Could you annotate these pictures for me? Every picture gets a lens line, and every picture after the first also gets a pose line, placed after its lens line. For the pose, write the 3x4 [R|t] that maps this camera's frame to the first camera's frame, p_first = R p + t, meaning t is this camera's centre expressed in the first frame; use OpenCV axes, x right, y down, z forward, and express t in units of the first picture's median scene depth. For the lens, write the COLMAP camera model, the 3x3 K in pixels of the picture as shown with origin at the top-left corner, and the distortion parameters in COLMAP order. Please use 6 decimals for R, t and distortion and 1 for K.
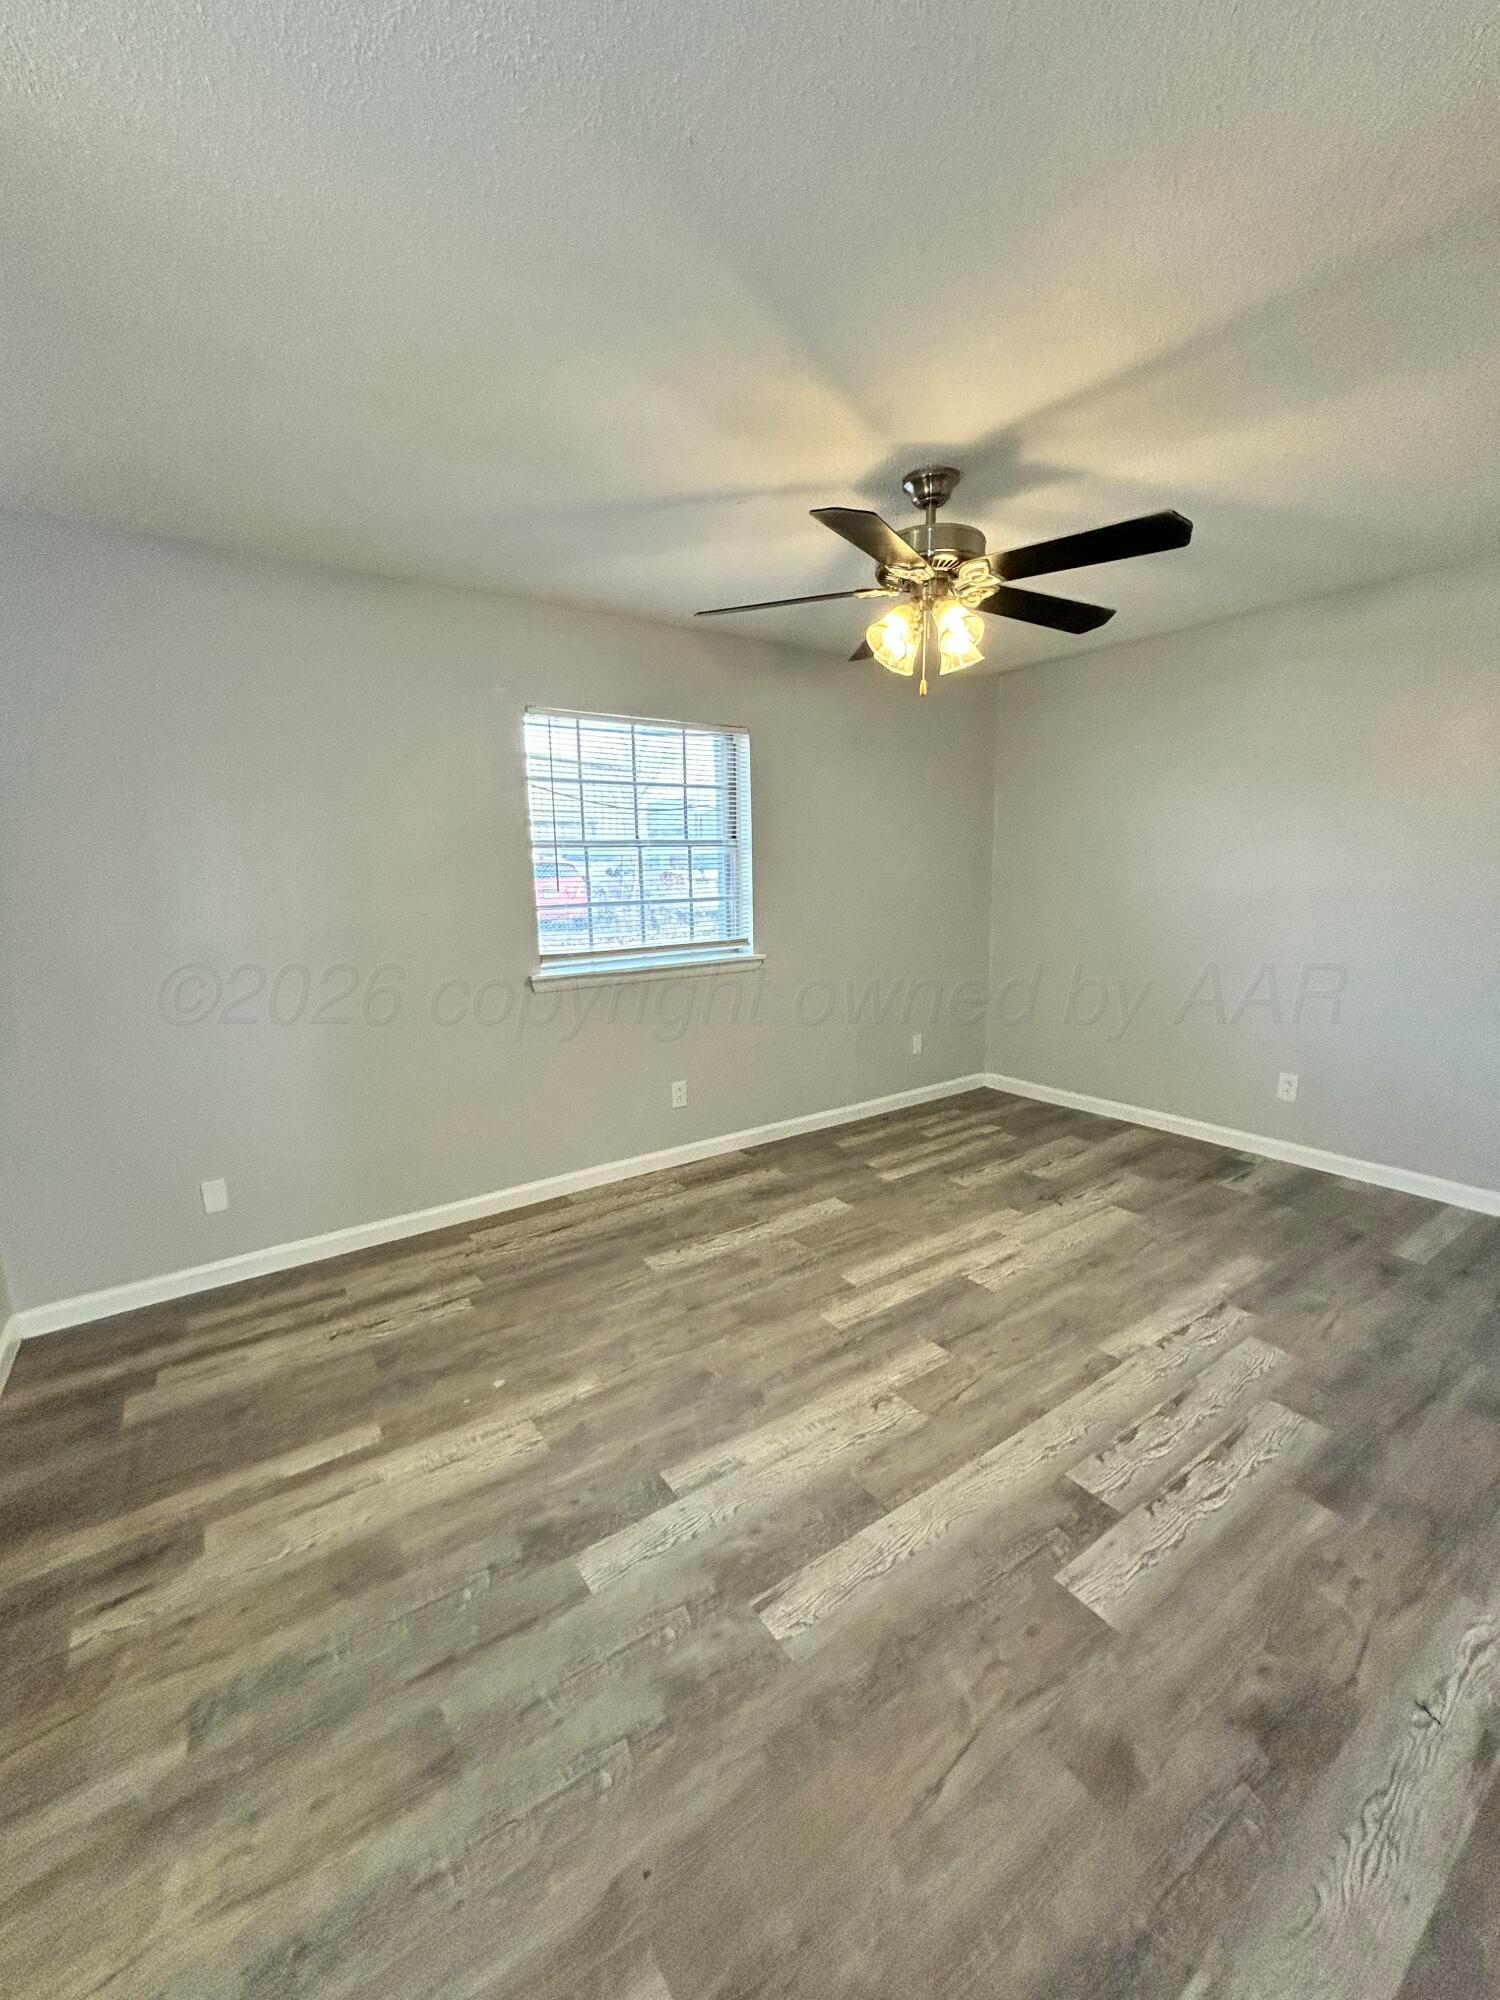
lens RADIAL K [[804.2, 0, 753.9], [0, 804.2, 1001.5], [0, 0, 1]] dist [-0.002732, -0.000046]
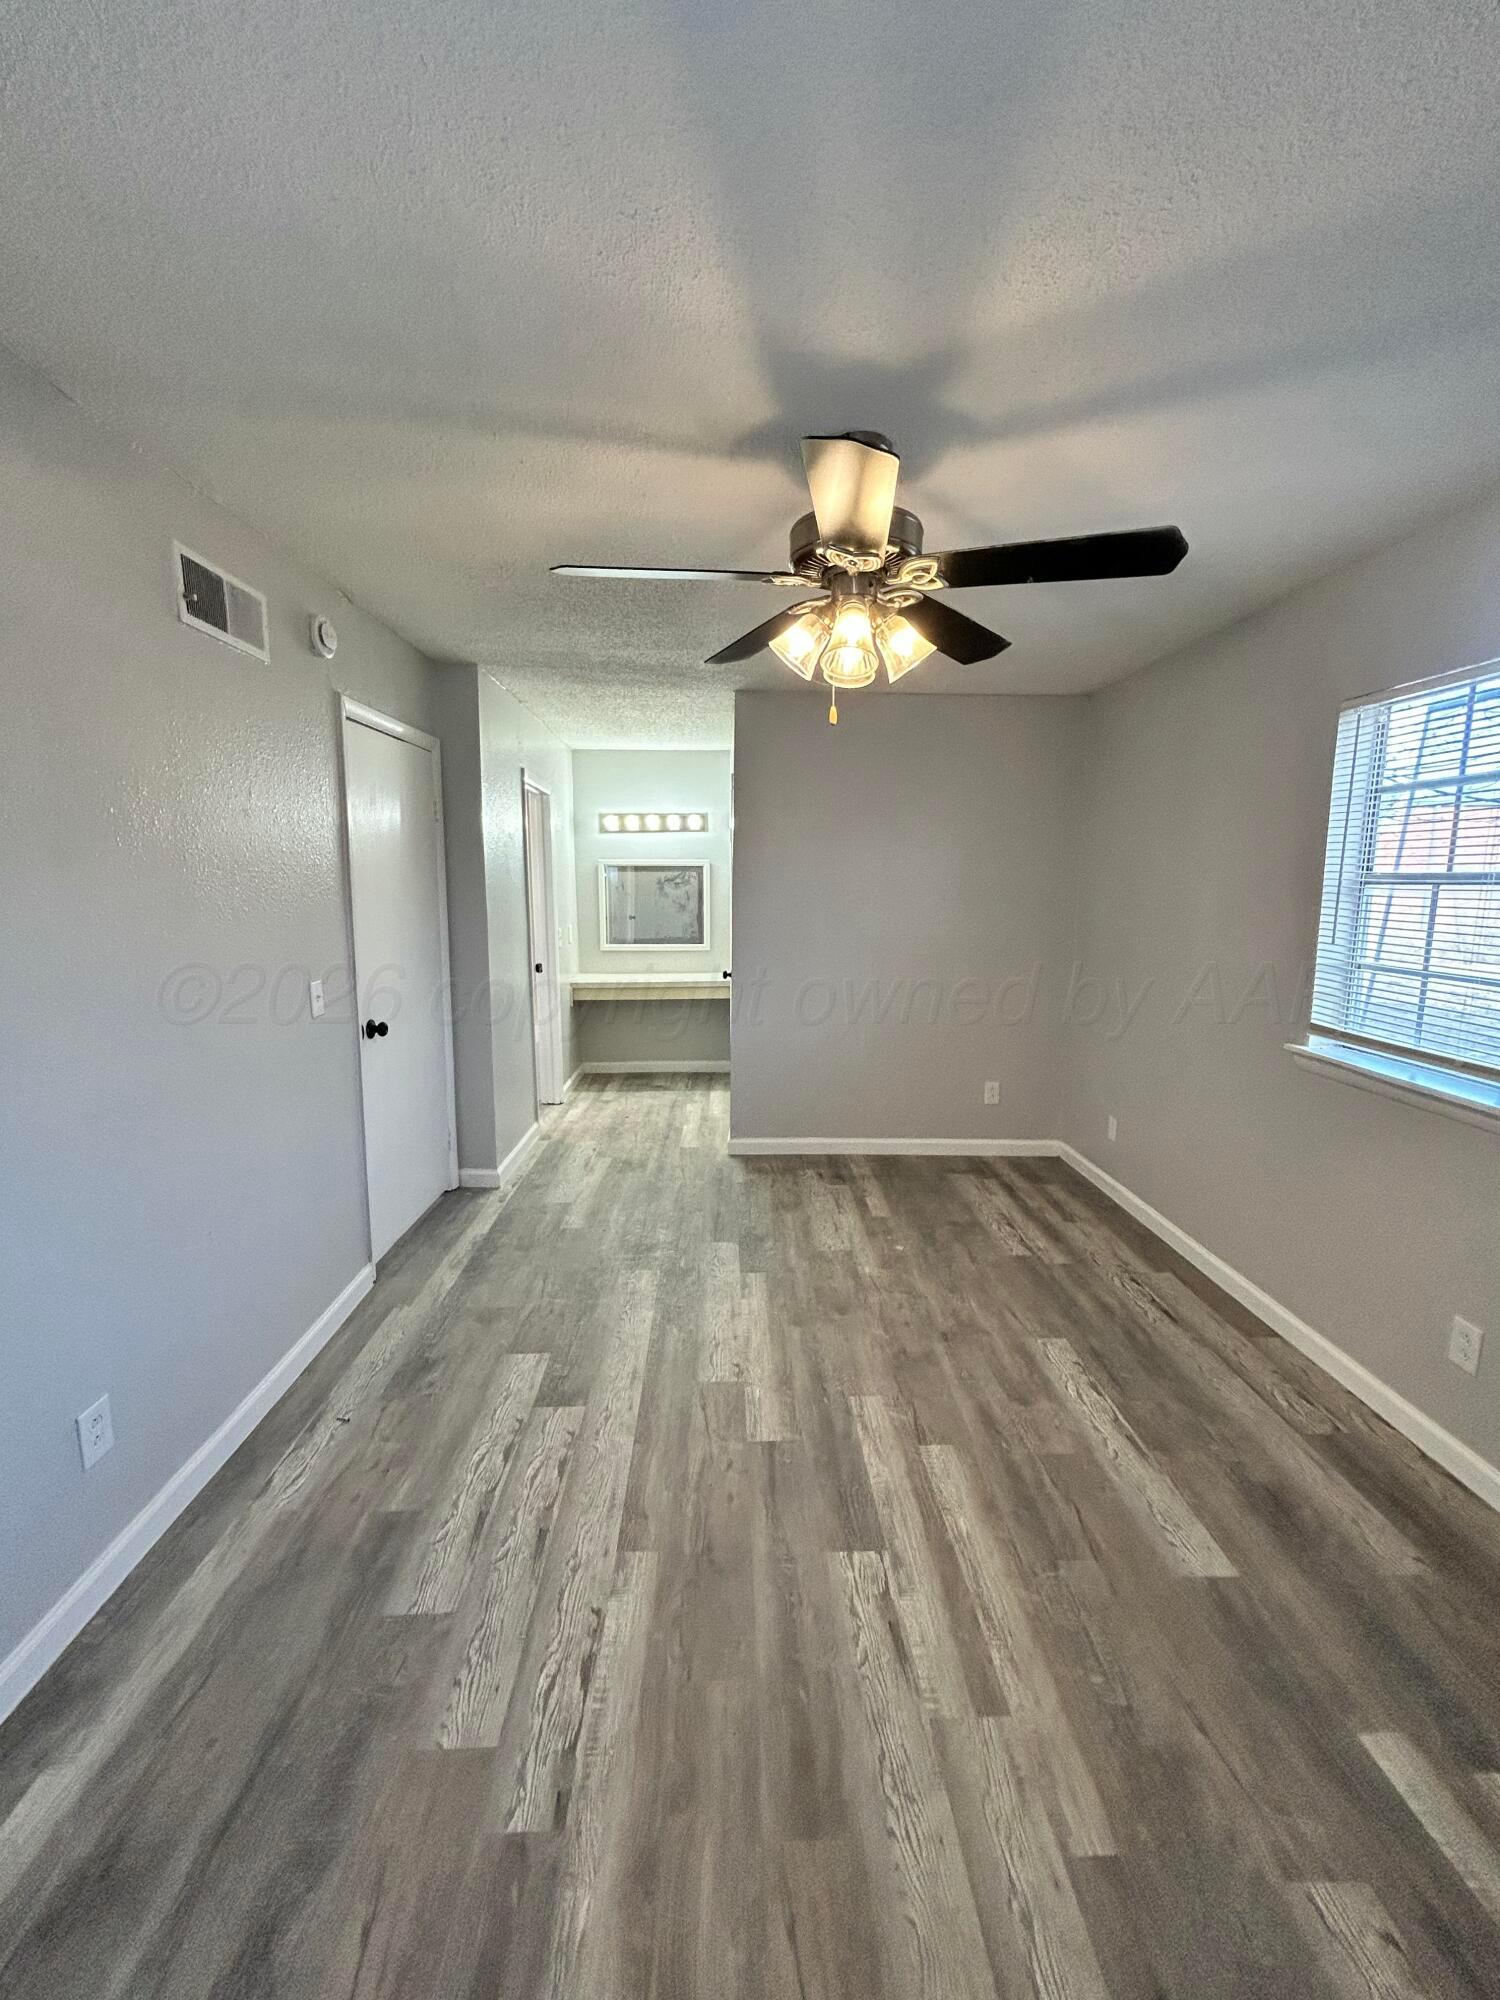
lens RADIAL K [[807.1, 0, 750.0], [0, 807.1, 1000.0], [0, 0, 1]] dist [0.002028, 0.000202]
pose [[-0.543264, 0.140454, -0.827730, 0.985790], [-0.140992, 0.956642, 0.254866, -0.295850], [0.827639, 0.255163, -0.499906, 1.387436]]
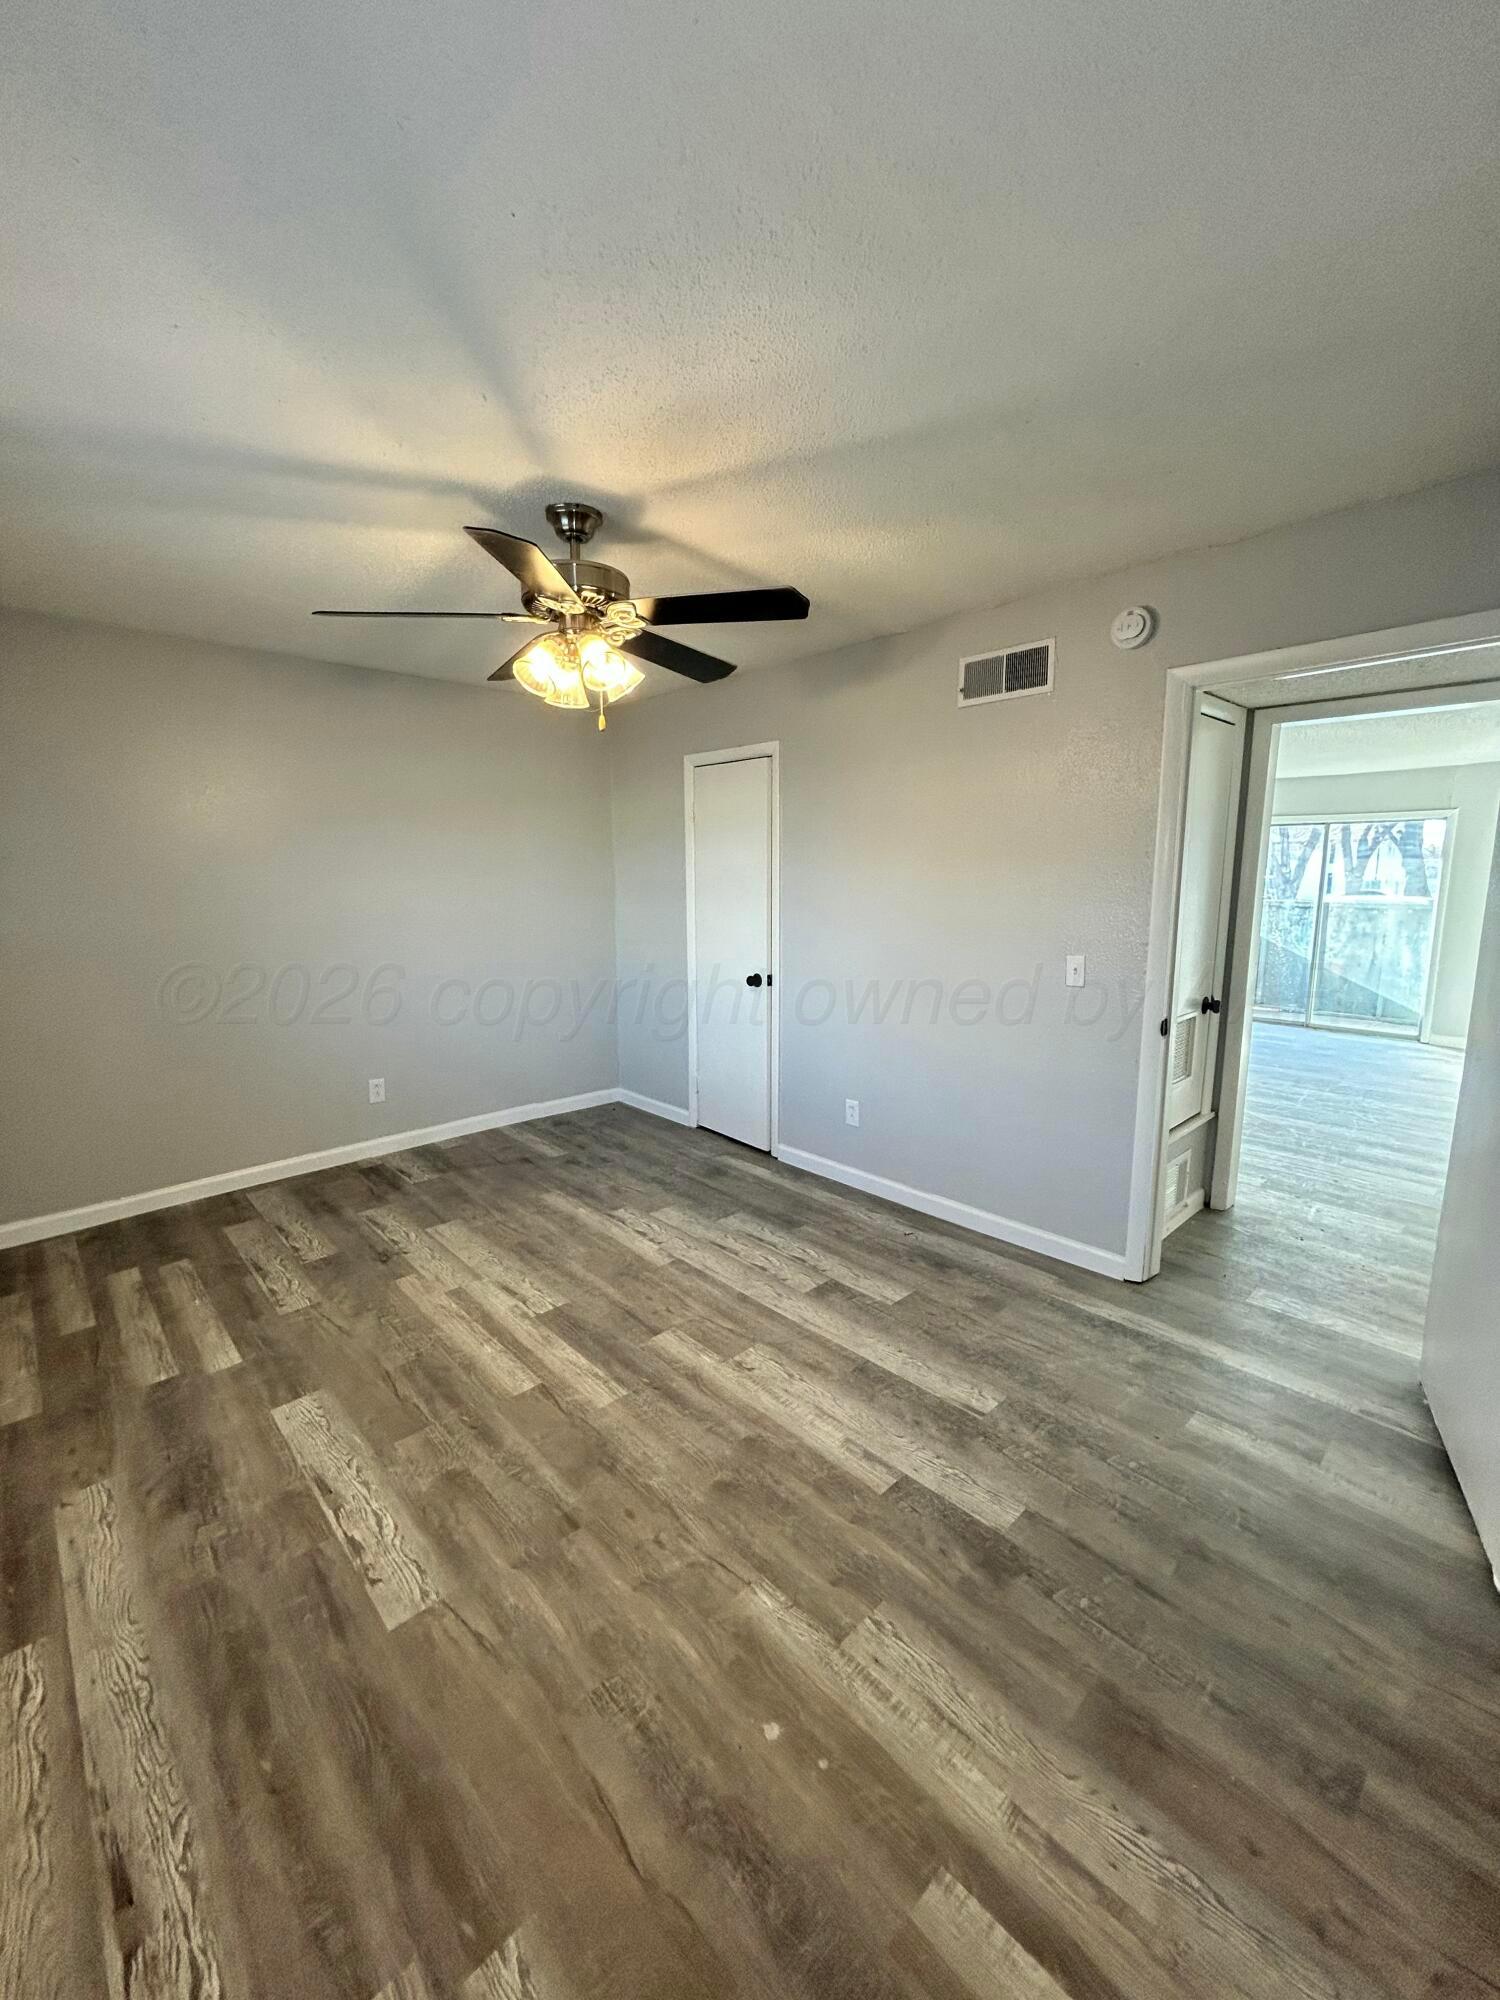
lens RADIAL K [[807.1, 0, 750.0], [0, 807.1, 1000.0], [0, 0, 1]] dist [0.002028, 0.000202]
pose [[-0.145763, -0.133666, 0.980248, -0.842867], [0.178702, 0.970975, 0.158975, -0.170693], [-0.973046, 0.198345, -0.117646, 0.971512]]
